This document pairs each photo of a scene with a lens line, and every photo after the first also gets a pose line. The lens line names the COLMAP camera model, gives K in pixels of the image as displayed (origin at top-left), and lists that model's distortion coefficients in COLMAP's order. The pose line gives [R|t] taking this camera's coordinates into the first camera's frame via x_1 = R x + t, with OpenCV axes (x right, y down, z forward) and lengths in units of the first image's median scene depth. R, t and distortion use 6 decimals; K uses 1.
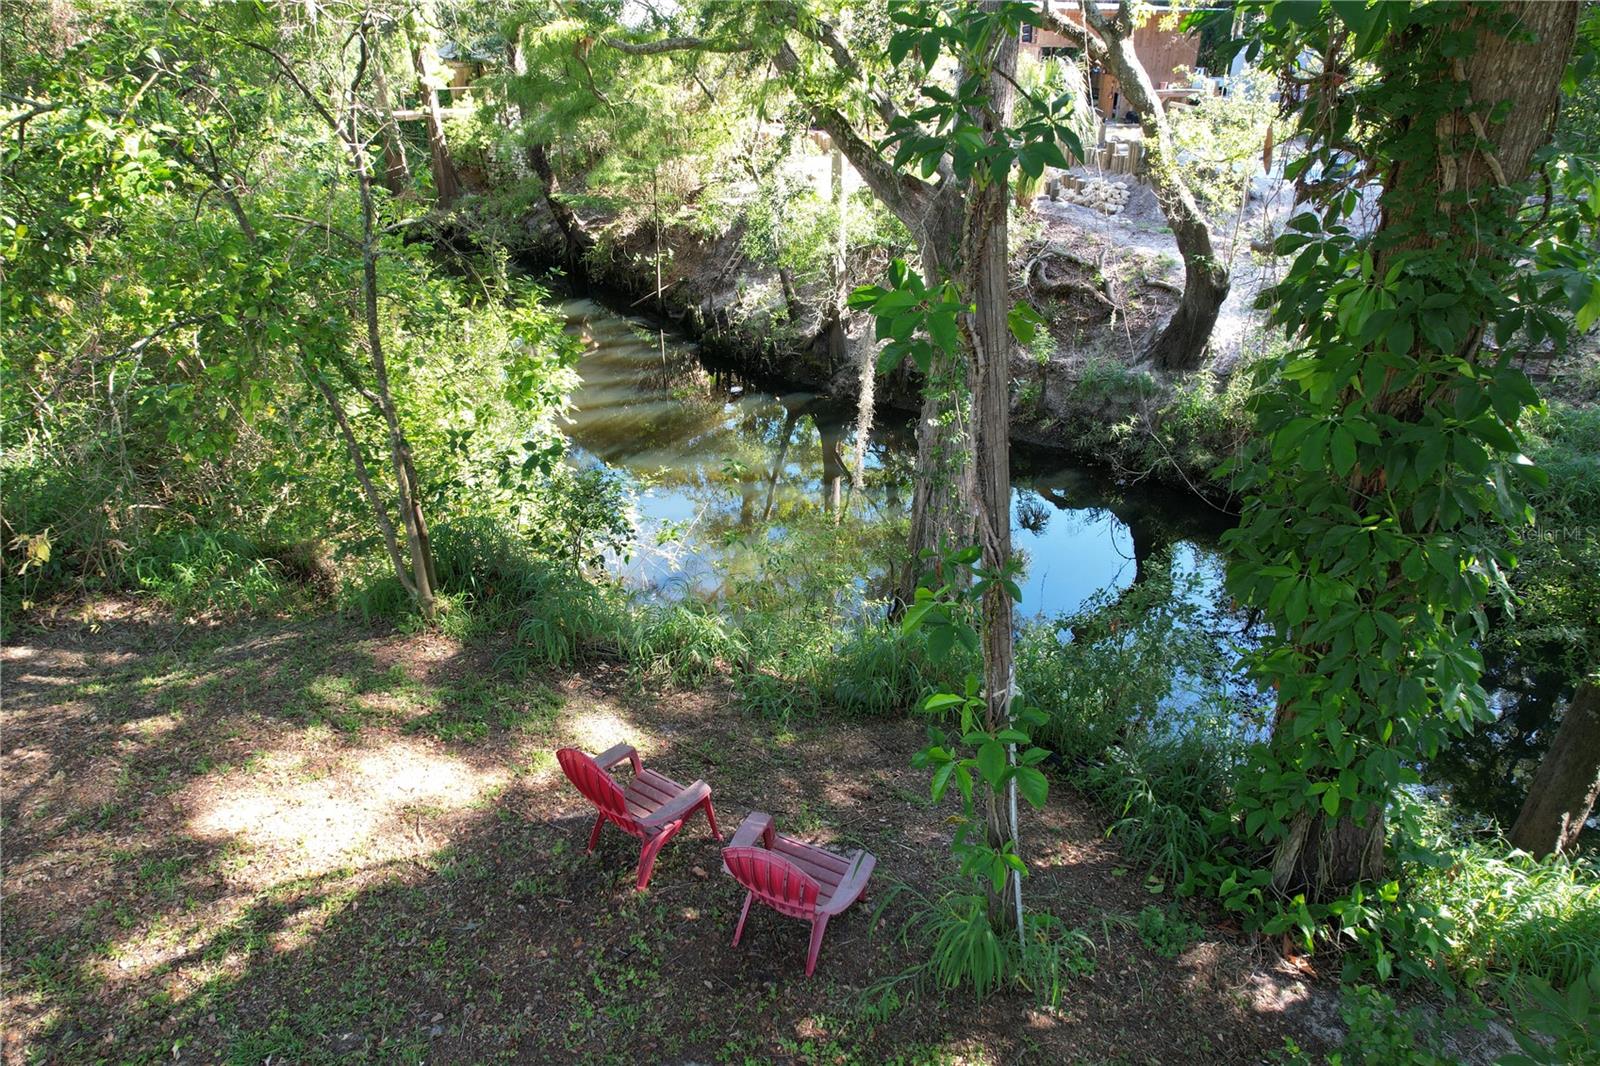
lens RADIAL K [[1015.9, 0, 800.7], [0, 1015.9, 531.1], [0, 0, 1]] dist [-0.058887, 0.048499]
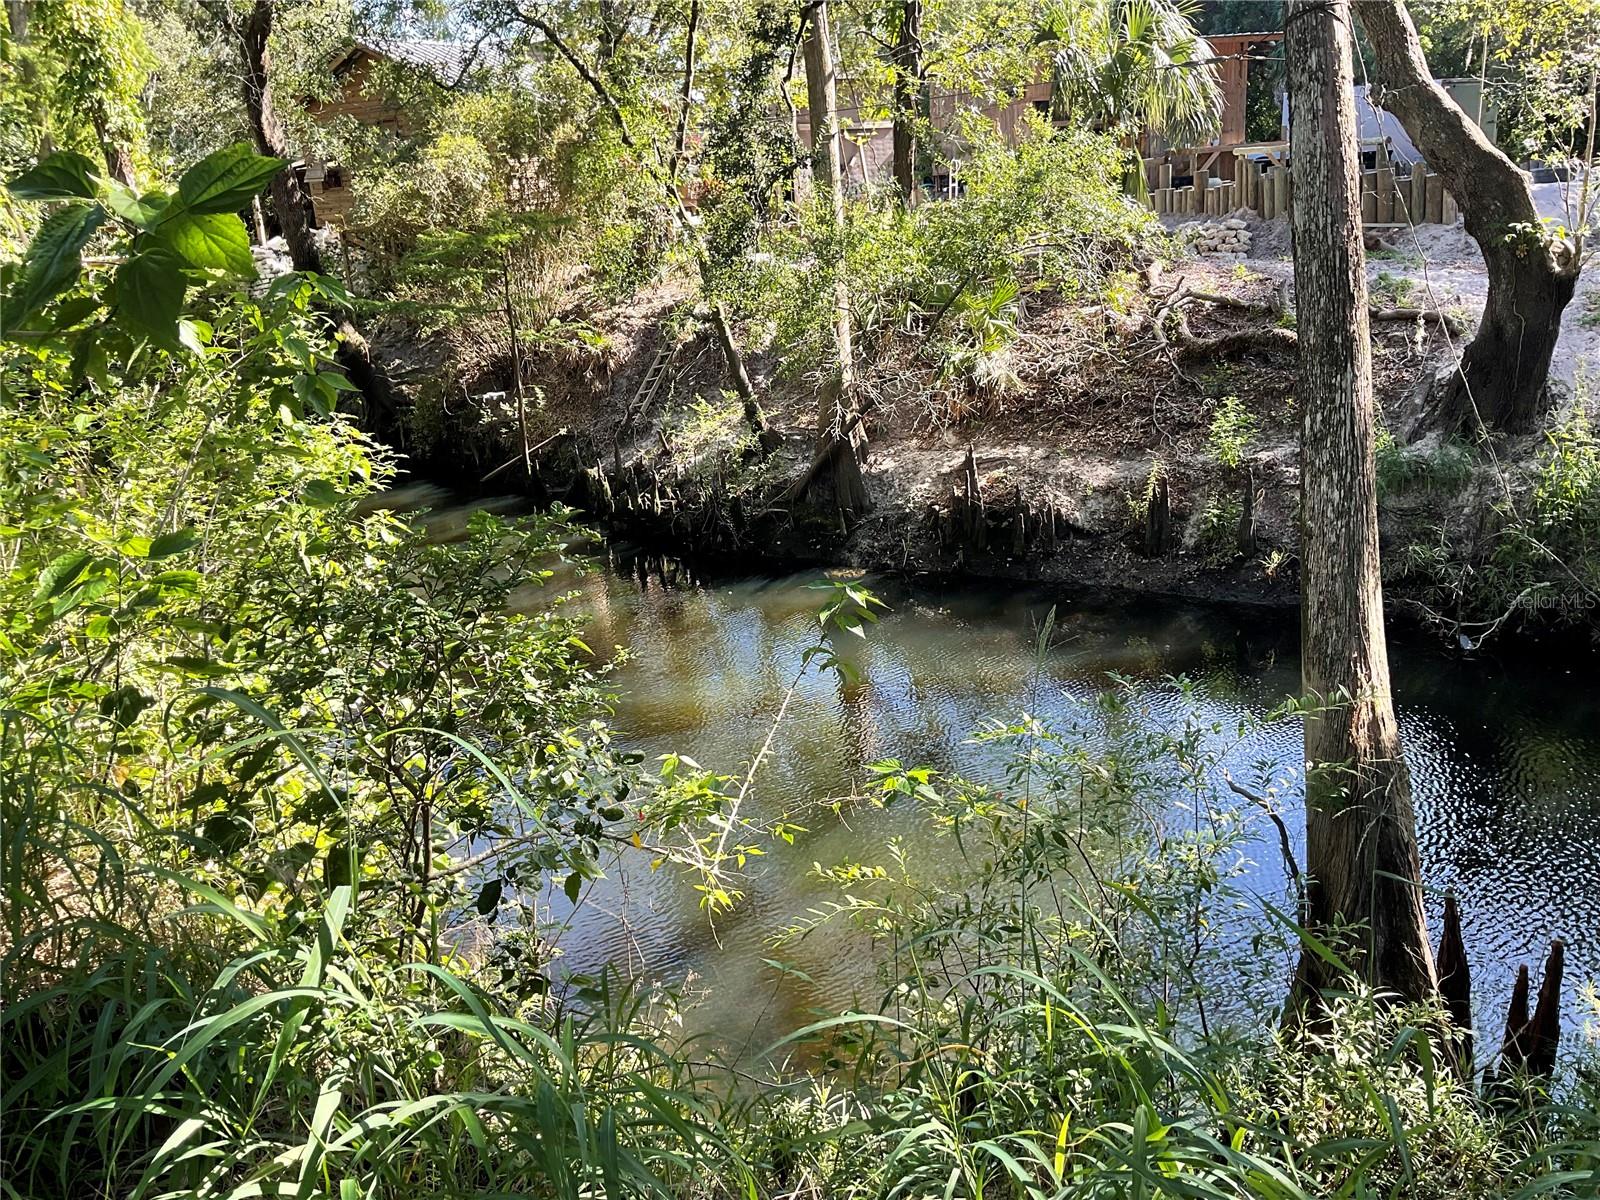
lens RADIAL K [[1366.1, 0, 801.9], [0, 1366.1, 603.9], [0, 0, 1]] dist [0.048488, -0.005243]
pose [[0.992520, -0.099740, 0.070398, -0.052329], [0.110104, 0.980419, -0.163264, 0.008332], [-0.052735, 0.169794, 0.984068, 0.233790]]
